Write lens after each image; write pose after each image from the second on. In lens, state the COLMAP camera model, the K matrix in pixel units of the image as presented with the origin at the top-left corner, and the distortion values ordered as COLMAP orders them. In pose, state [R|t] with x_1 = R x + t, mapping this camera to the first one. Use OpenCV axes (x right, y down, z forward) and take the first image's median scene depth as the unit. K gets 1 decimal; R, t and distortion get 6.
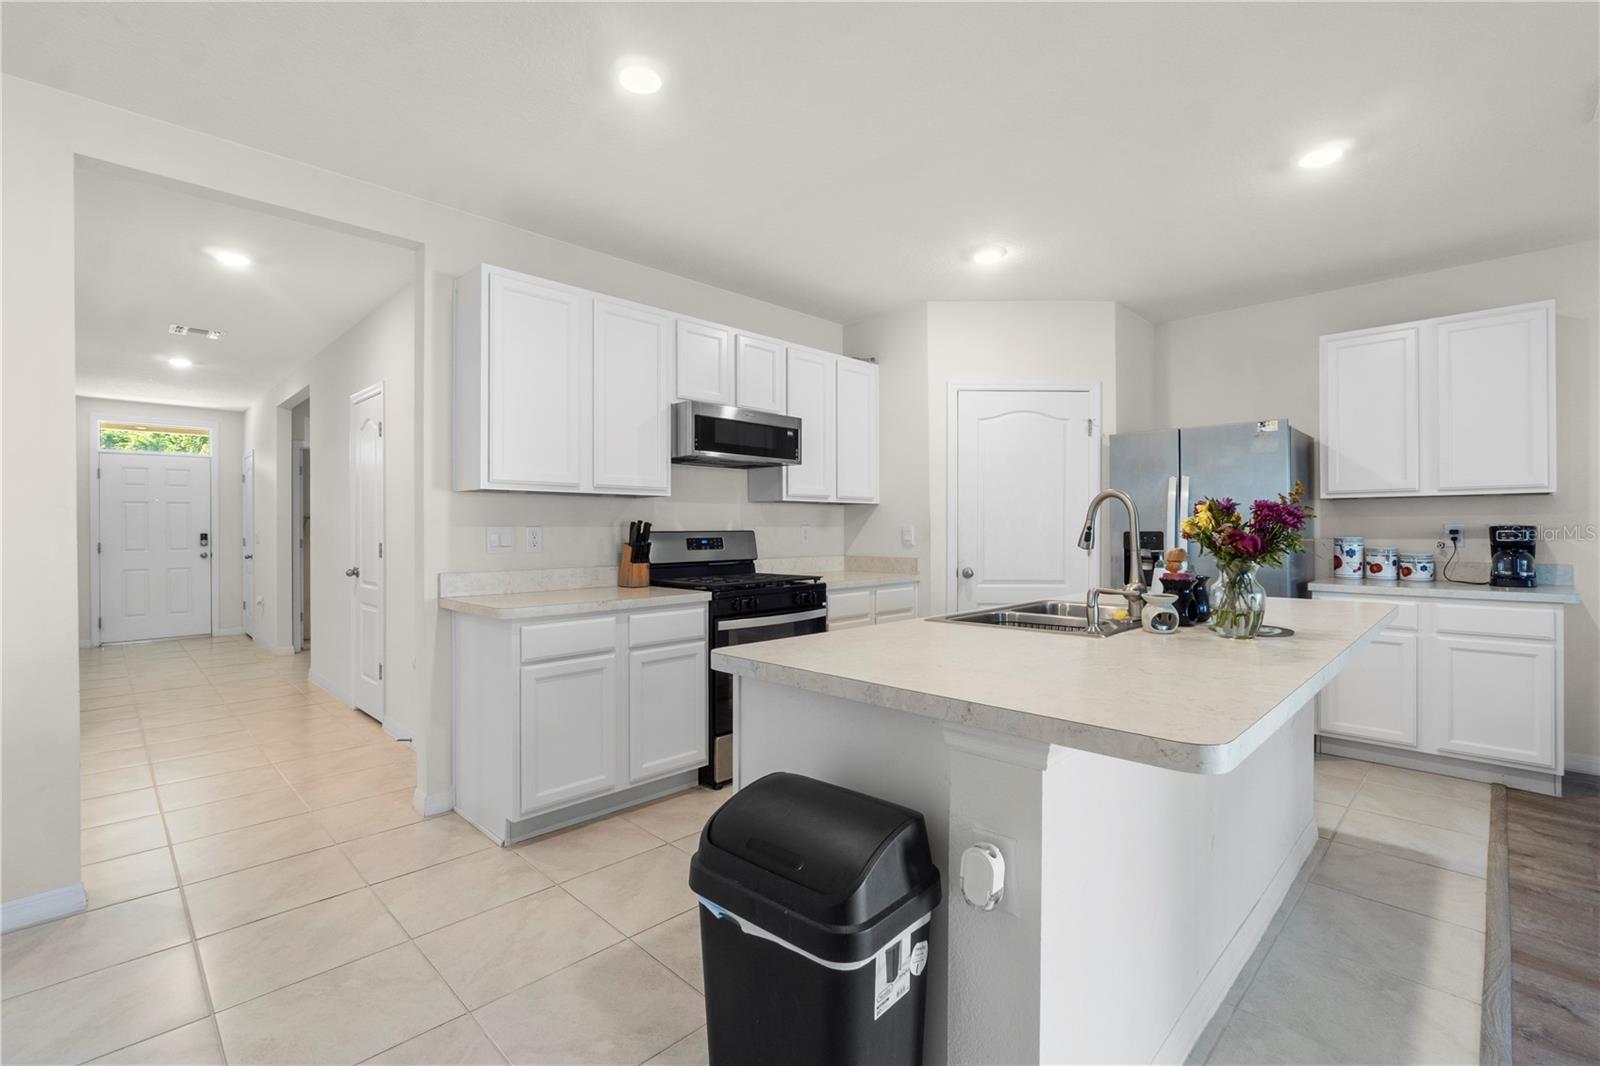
lens RADIAL K [[704.9, 0, 800.0], [0, 704.9, 533.0], [0, 0, 1]] dist [-0.001036, -0.000057]
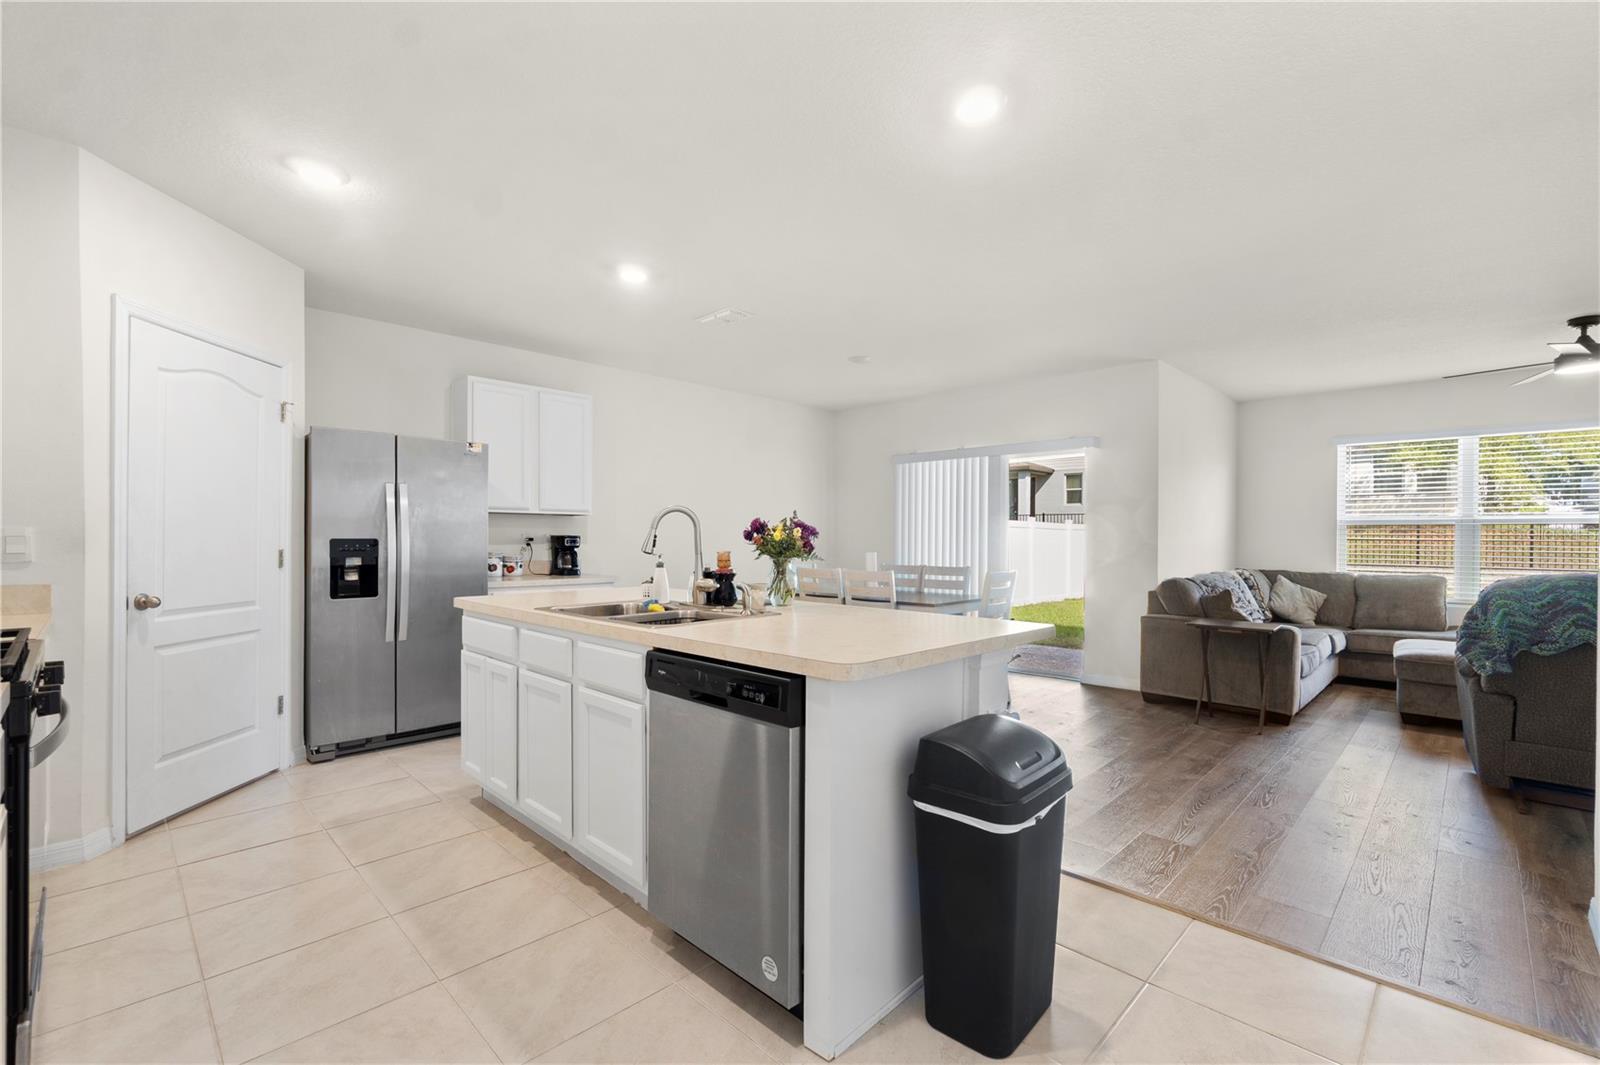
lens RADIAL K [[700.0, 0, 800.0], [0, 700.0, 532.5], [0, 0, 1]] dist [0.000754, 0.000129]
pose [[-0.006488, 0.010642, 0.999922, -0.482590], [-0.002946, 0.999939, -0.010661, -0.002046], [-0.999975, -0.003015, -0.006456, 0.474398]]
